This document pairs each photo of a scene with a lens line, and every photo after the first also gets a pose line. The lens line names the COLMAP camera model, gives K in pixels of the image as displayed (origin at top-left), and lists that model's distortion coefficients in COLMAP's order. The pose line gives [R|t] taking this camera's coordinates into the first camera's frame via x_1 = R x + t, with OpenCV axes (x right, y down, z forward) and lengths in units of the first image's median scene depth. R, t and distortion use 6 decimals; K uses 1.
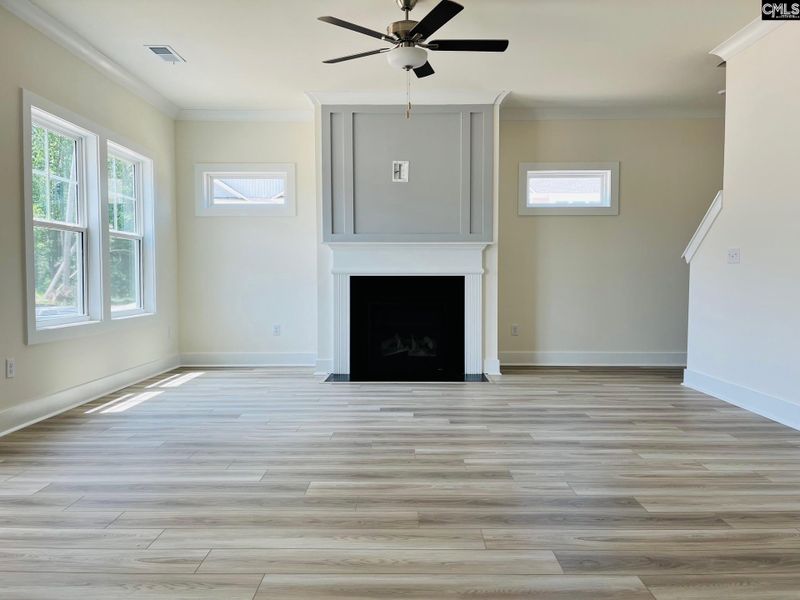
lens RADIAL K [[604.8, 0, 404.5], [0, 604.8, 301.6], [0, 0, 1]] dist [0.068558, -0.099159]
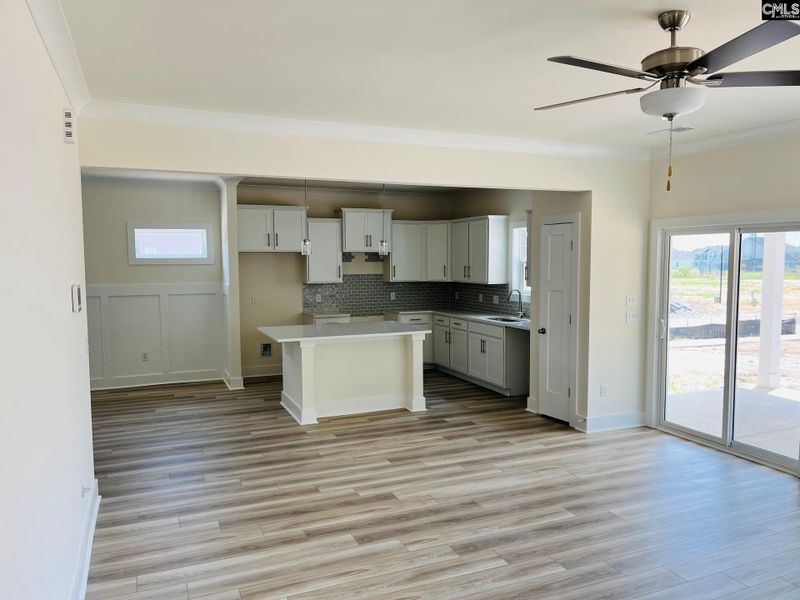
lens RADIAL K [[604.8, 0, 404.5], [0, 604.8, 301.6], [0, 0, 1]] dist [0.068558, -0.099159]
pose [[-0.917509, 0.032923, -0.396350, 0.758668], [-0.012217, 0.993764, 0.110828, -0.348225], [0.397528, 0.106528, -0.911385, 2.098020]]
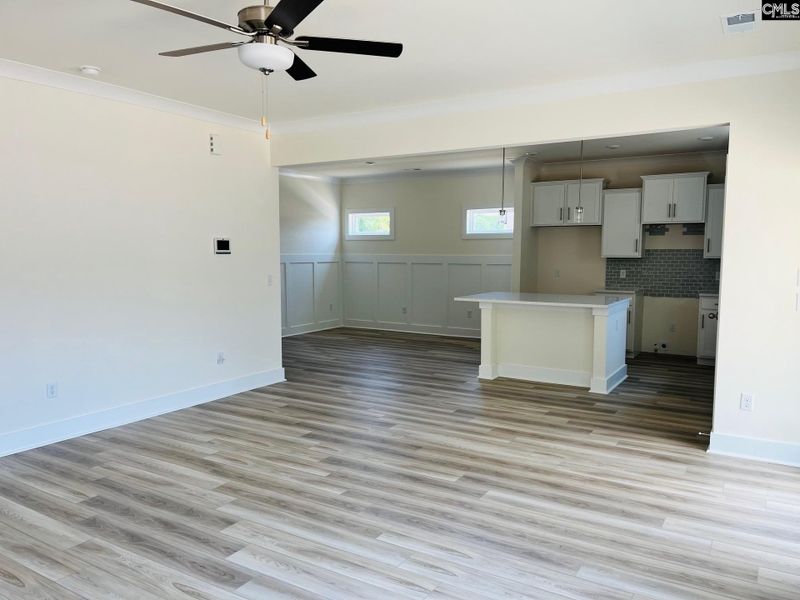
lens RADIAL K [[604.8, 0, 404.5], [0, 604.8, 301.6], [0, 0, 1]] dist [0.068558, -0.099159]
pose [[-0.855612, -0.047282, 0.515454, -0.740678], [0.019963, 0.992064, 0.124138, -0.269109], [-0.517233, 0.116504, -0.847878, 2.176247]]
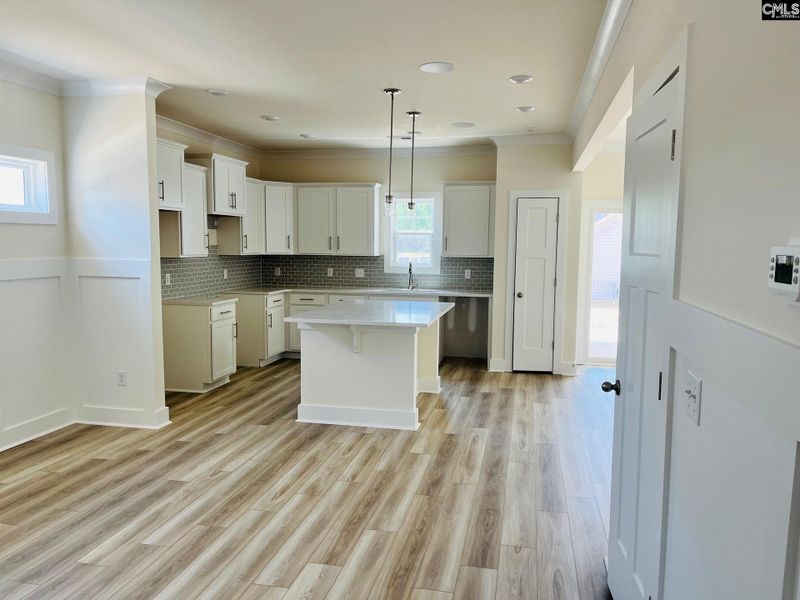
lens RADIAL K [[604.8, 0, 404.5], [0, 604.8, 301.6], [0, 0, 1]] dist [0.068558, -0.099159]
pose [[-0.194363, 0.093945, -0.976421, 1.917334], [-0.054421, 0.992838, 0.106357, -0.208455], [0.979419, 0.073810, -0.187858, 0.264310]]
